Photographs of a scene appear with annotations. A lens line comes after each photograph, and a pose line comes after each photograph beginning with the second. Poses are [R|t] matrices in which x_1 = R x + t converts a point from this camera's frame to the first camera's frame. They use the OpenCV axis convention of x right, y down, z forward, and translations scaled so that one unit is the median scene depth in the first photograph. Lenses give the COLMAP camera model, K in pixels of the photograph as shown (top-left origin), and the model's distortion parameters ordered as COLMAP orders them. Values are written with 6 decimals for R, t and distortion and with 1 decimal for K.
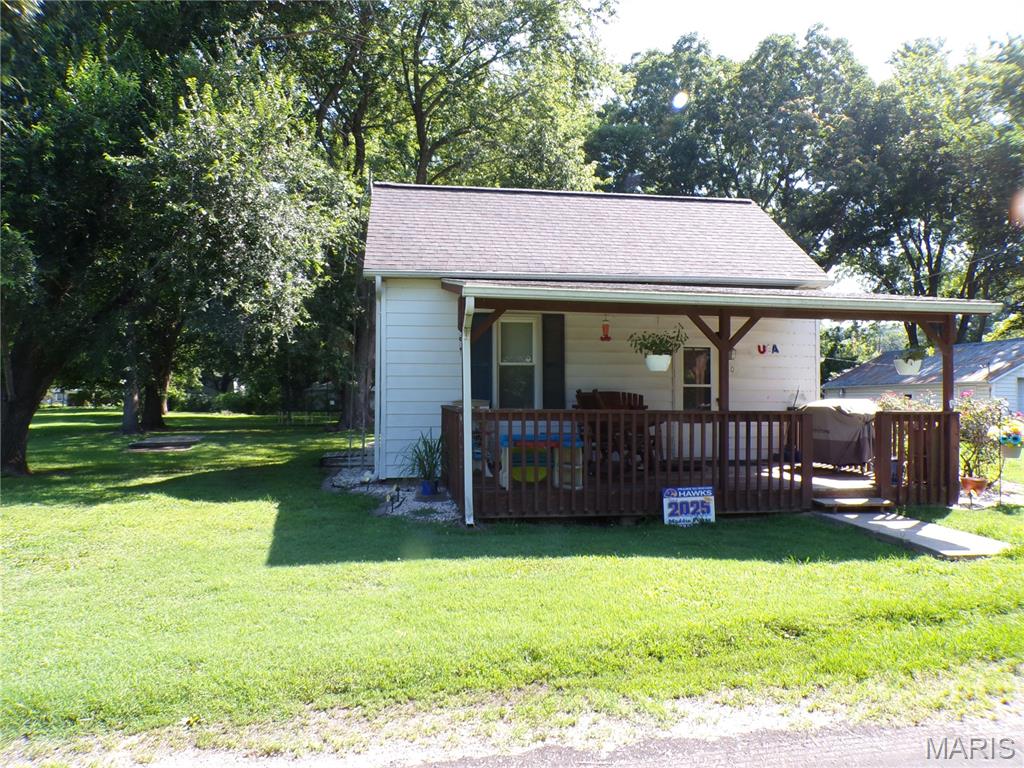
lens RADIAL K [[691.4, 0, 505.5], [0, 691.4, 389.2], [0, 0, 1]] dist [-0.049017, 0.022880]
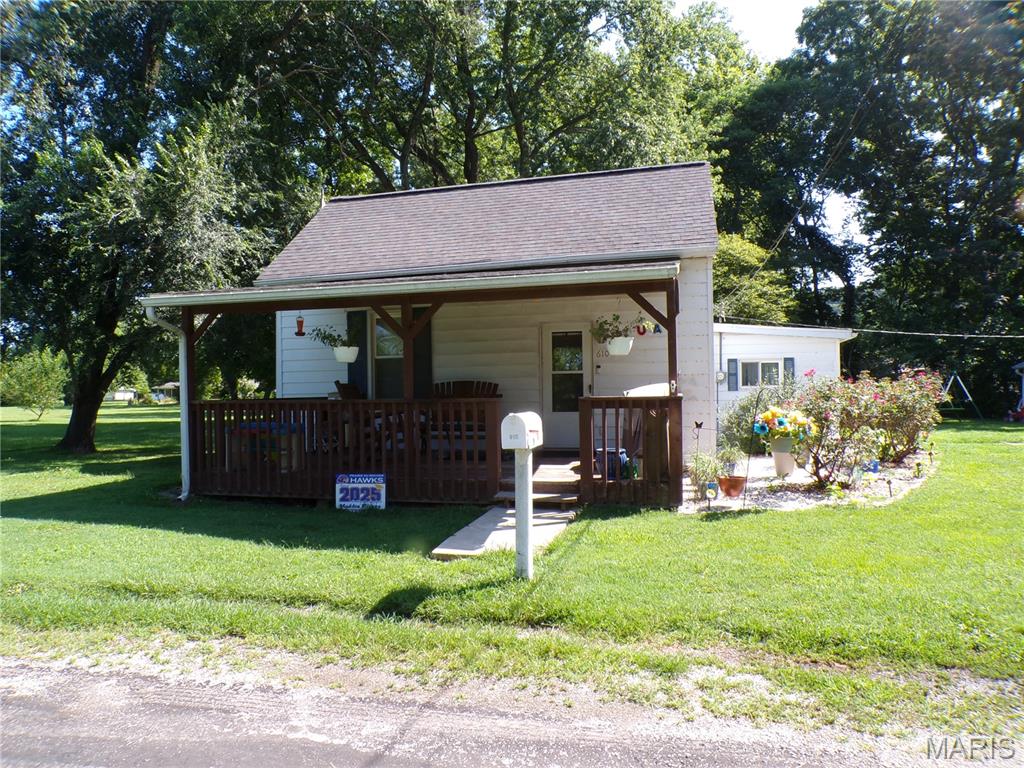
lens RADIAL K [[691.4, 0, 512.5], [0, 691.4, 388.4], [0, 0, 1]] dist [-0.049017, 0.022880]
pose [[0.920426, -0.018340, -0.390487, 0.867860], [0.023745, 0.999677, 0.009019, 0.010115], [0.390196, -0.017574, 0.920564, 0.138973]]
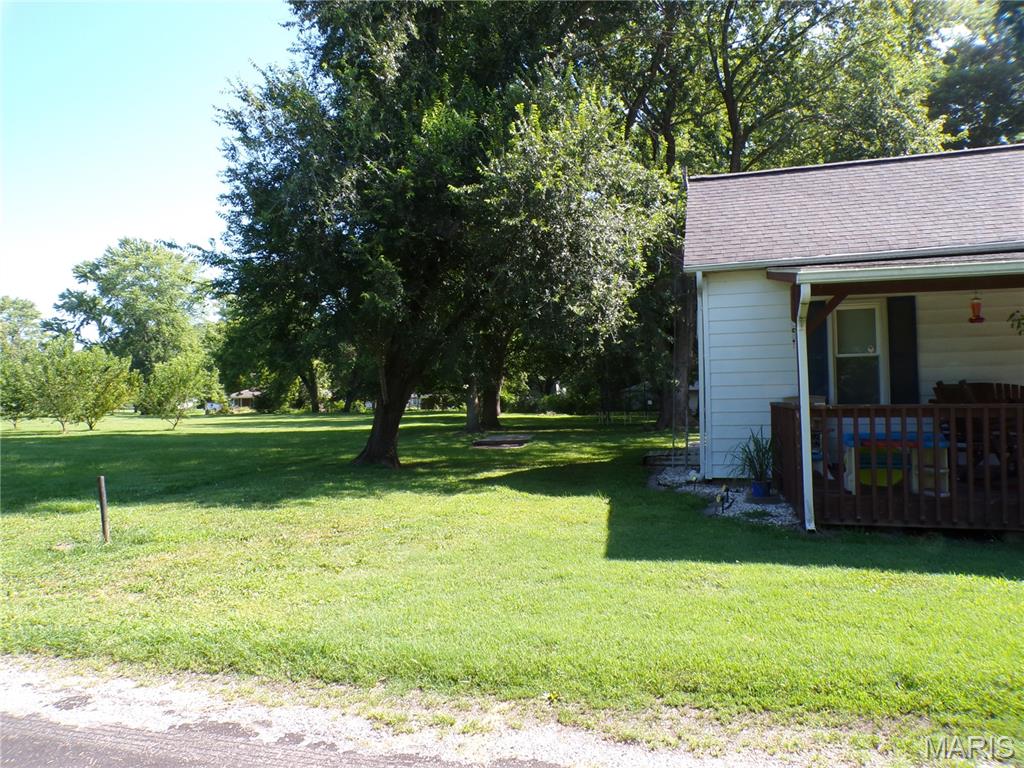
lens RADIAL K [[691.4, 0, 504.1], [0, 691.4, 388.5], [0, 0, 1]] dist [-0.049017, 0.022880]
pose [[0.900563, -0.024835, -0.434015, -0.017644], [0.024367, 0.999681, -0.006643, 0.002337], [0.434042, -0.004593, 0.900881, -0.001594]]
